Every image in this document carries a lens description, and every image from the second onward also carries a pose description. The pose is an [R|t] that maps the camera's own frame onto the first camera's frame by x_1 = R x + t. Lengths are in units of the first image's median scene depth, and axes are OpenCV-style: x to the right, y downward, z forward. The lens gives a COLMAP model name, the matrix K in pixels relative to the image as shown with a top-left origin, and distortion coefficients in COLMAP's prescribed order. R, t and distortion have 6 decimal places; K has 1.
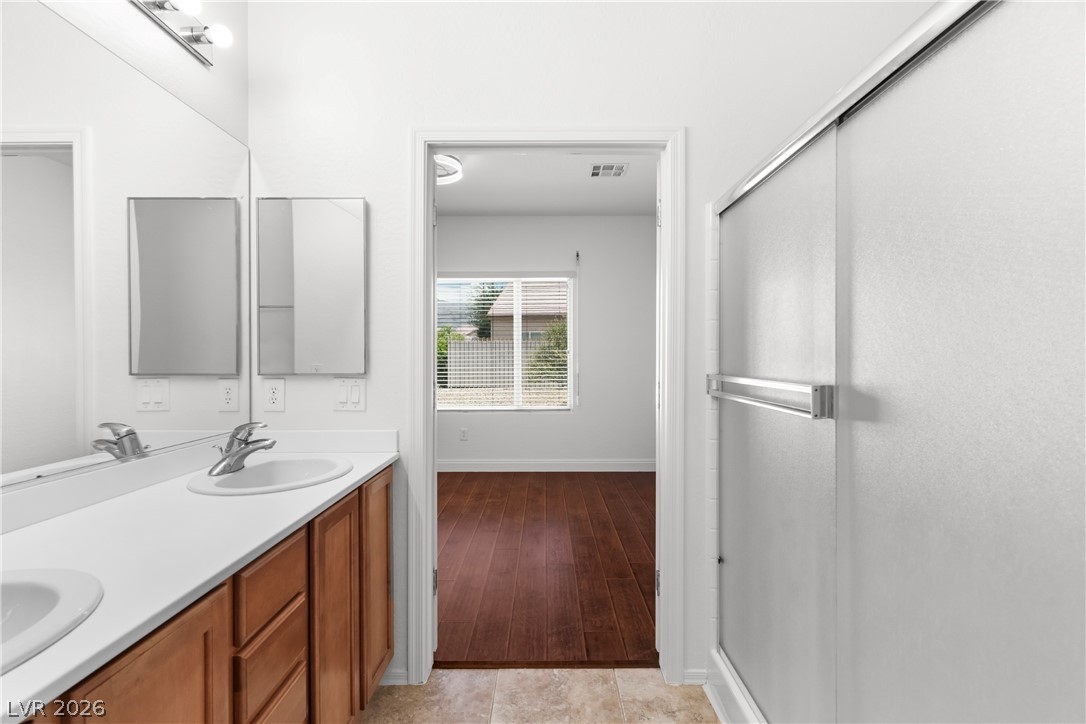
lens RADIAL K [[511.5, 0, 544.4], [0, 511.5, 361.6], [0, 0, 1]] dist [0.002432, 0.001202]
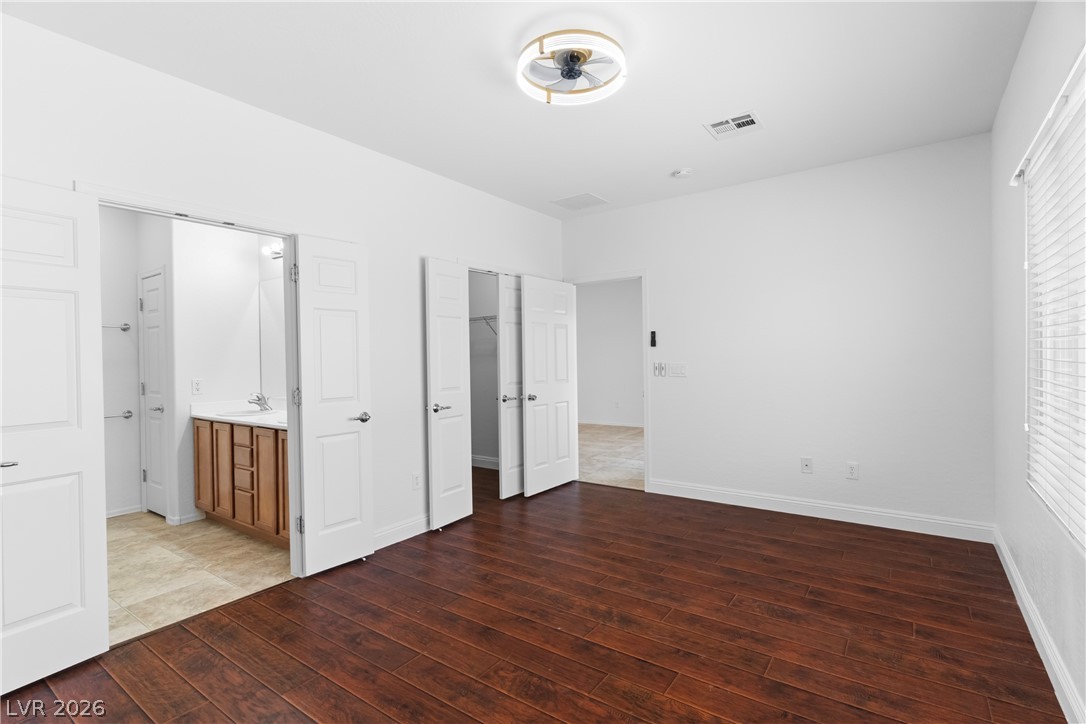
lens RADIAL K [[511.5, 0, 546.3], [0, 511.5, 360.8], [0, 0, 1]] dist [0.002432, 0.001202]
pose [[-0.579457, 0.018861, -0.814784, 0.436361], [0.012360, 0.999821, 0.014354, -0.041054], [0.814909, -0.001753, -0.579587, 1.876267]]
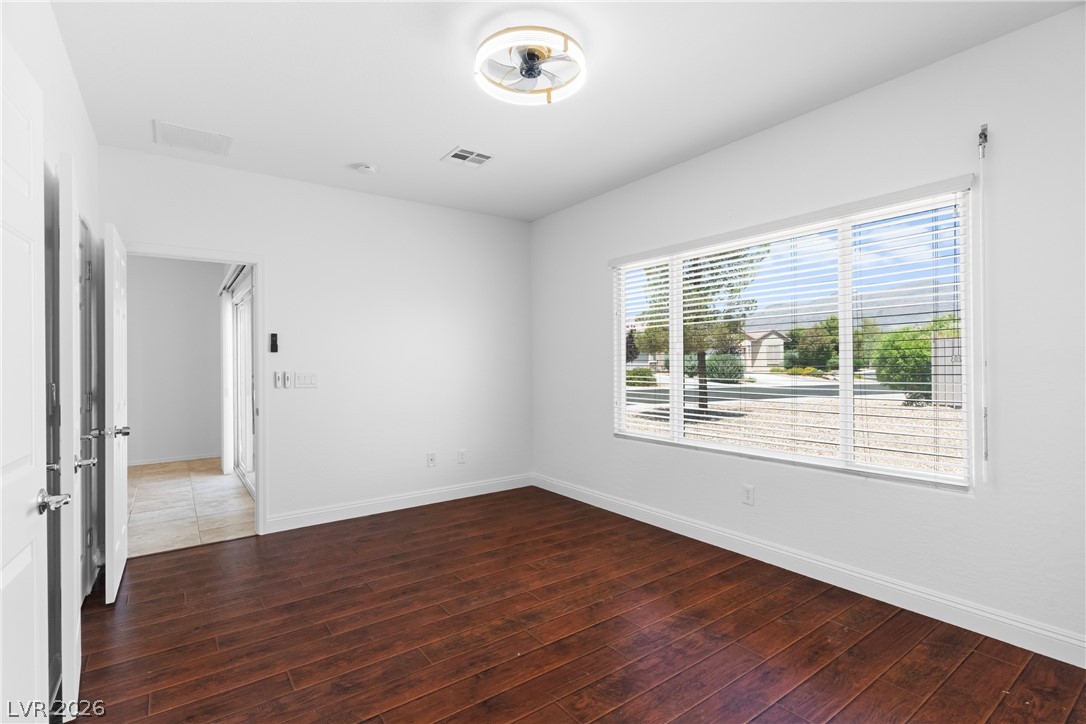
lens RADIAL K [[511.5, 0, 541.5], [0, 511.5, 360.5], [0, 0, 1]] dist [0.002432, 0.001202]
pose [[0.589459, -0.003559, -0.807790, 0.392329], [-0.000734, 0.999988, -0.004942, -0.029914], [0.807798, 0.003506, 0.589449, 0.897398]]
